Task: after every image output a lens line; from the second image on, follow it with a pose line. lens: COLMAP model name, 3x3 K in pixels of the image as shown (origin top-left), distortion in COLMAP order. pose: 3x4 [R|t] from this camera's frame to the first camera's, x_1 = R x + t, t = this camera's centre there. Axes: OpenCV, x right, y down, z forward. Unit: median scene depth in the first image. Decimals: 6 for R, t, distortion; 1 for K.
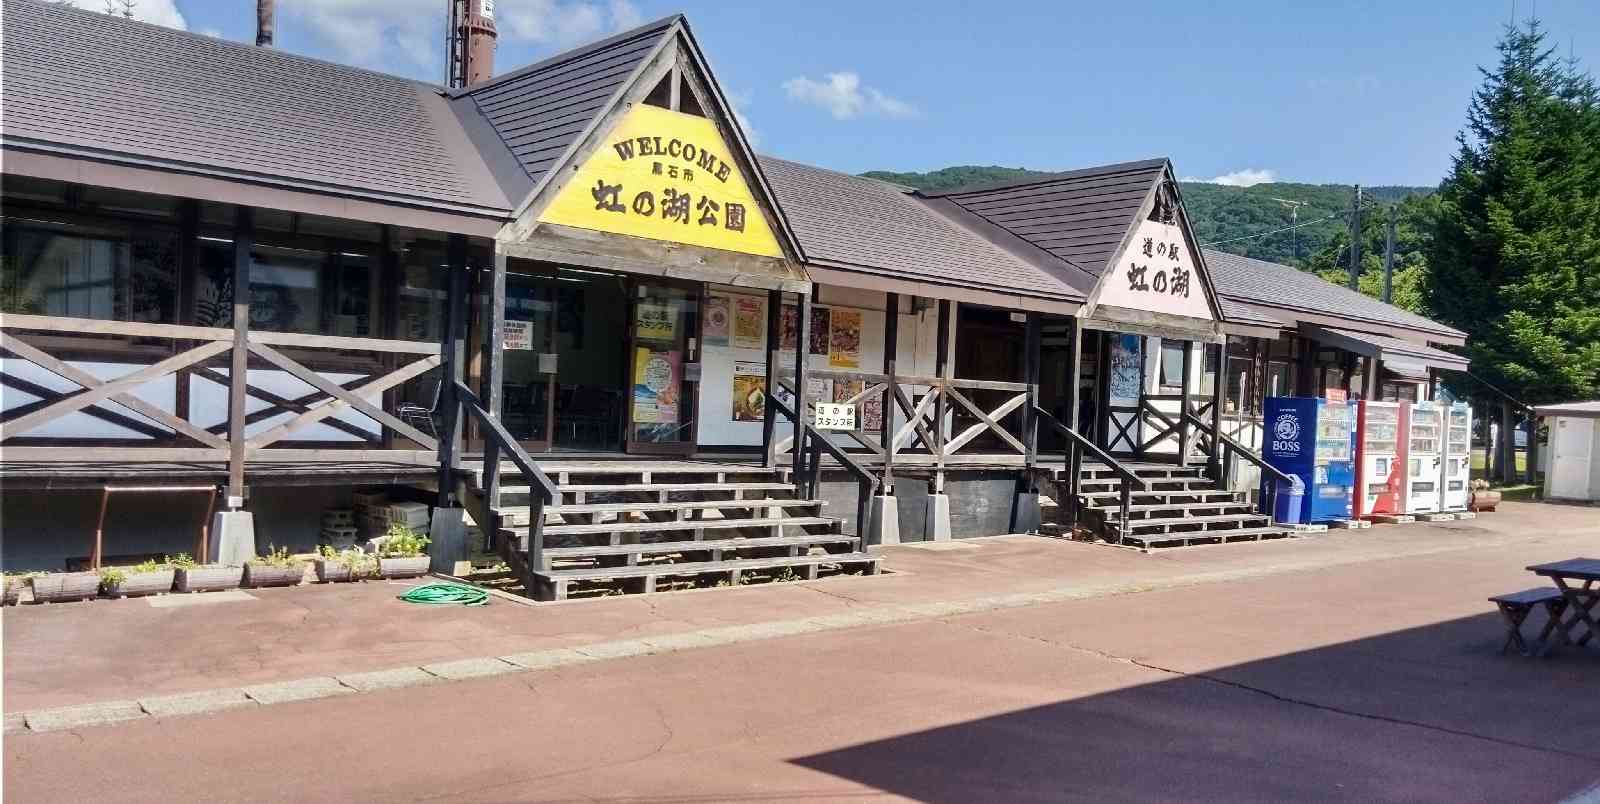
lens RADIAL K [[1263.0, 0, 800.0], [0, 1263.0, 402.0], [0, 0, 1]] dist [-0.139057, 0.000113]
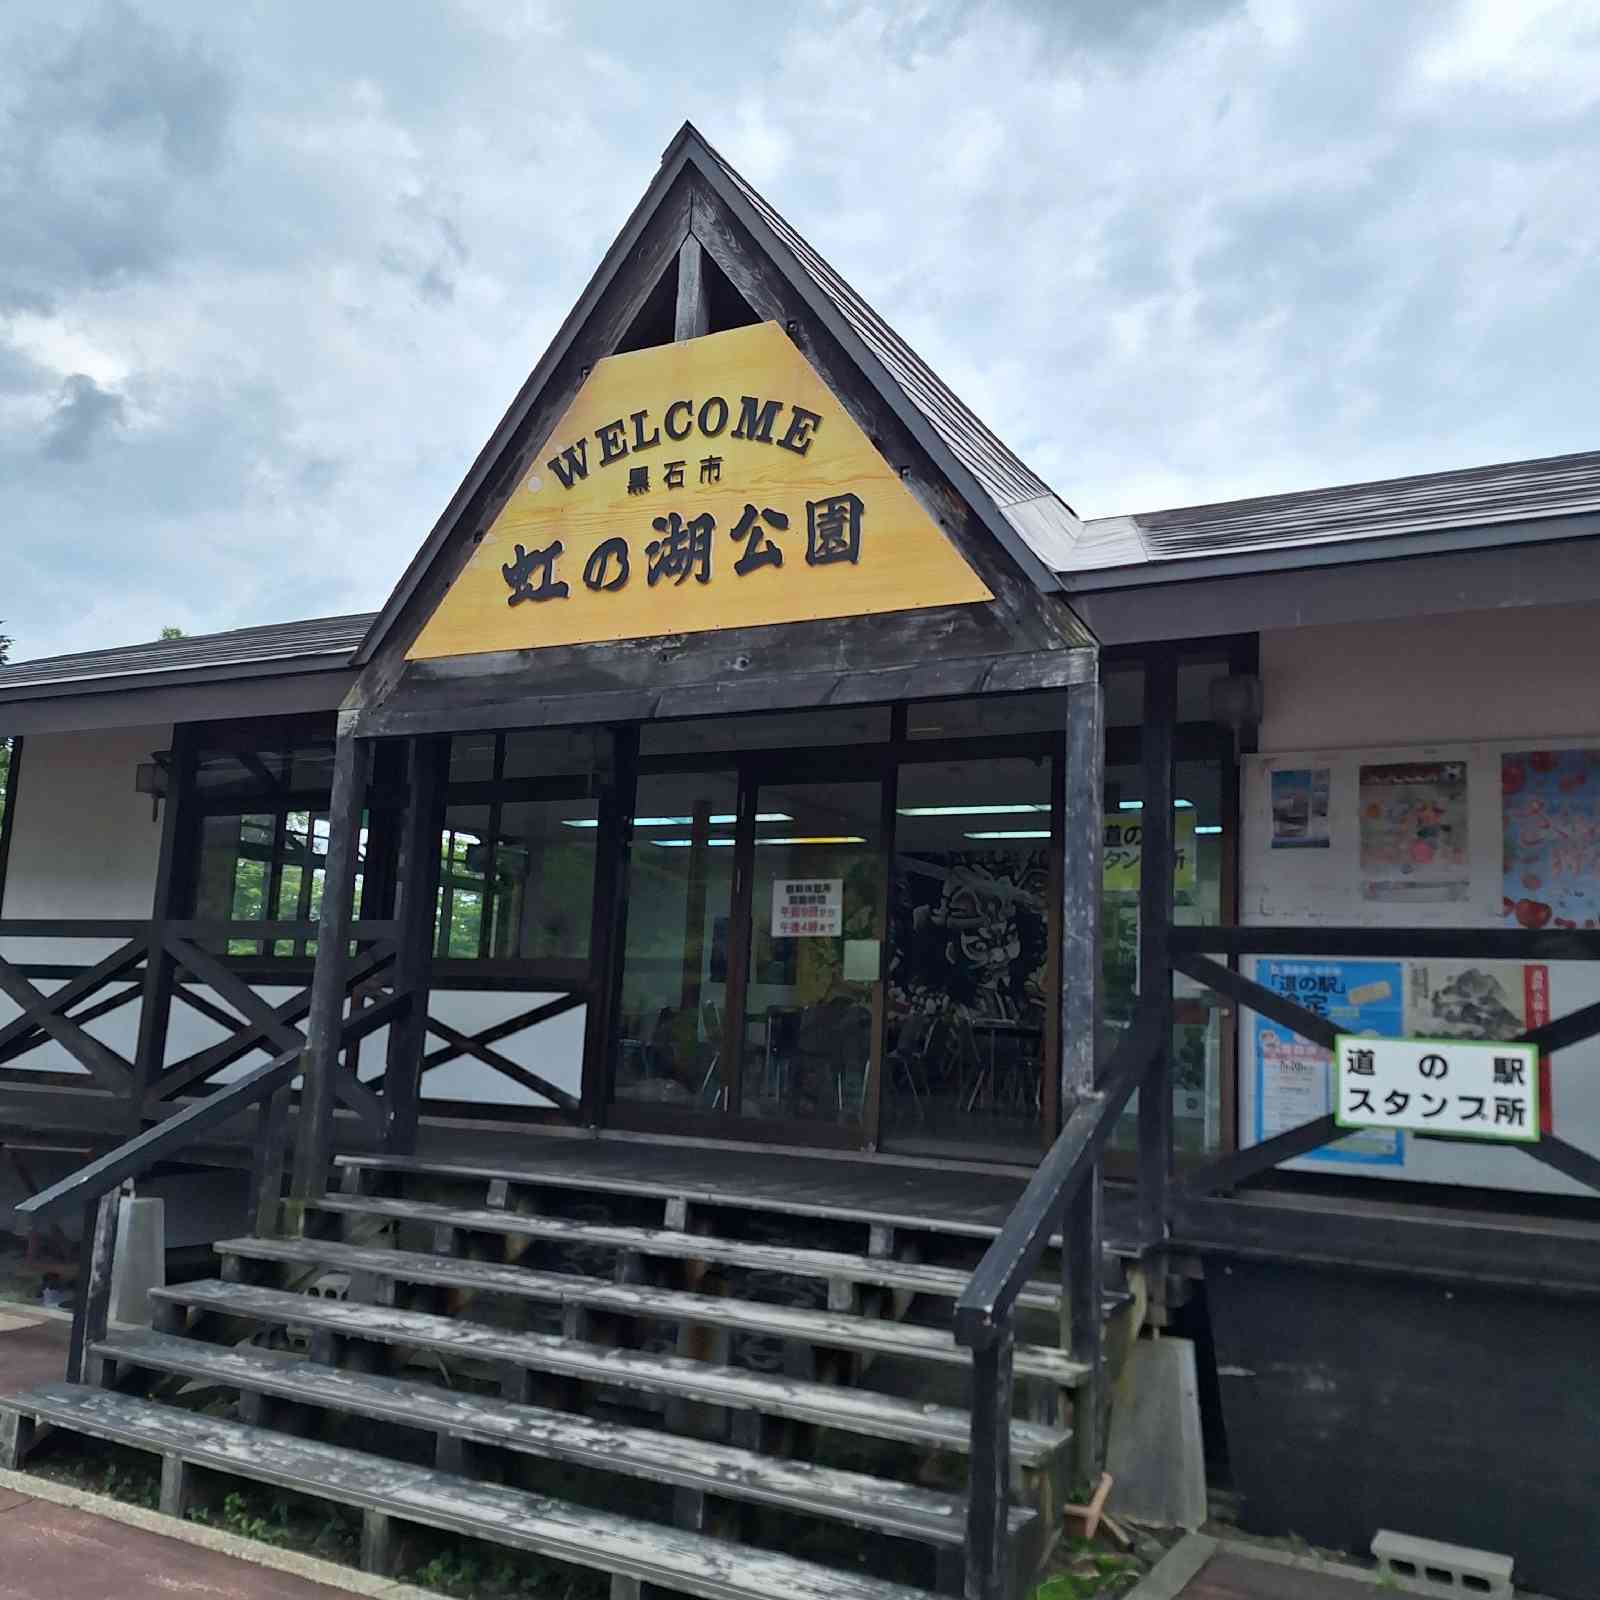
lens RADIAL K [[1496.0, 0, 799.6], [0, 1496.0, 823.2], [0, 0, 1]] dist [0.010852, 0.004466]
pose [[0.318857, -0.159368, -0.934308, 0.366264], [-0.035979, 0.983017, -0.179955, 0.022661], [0.947120, 0.090996, 0.307708, 0.889613]]
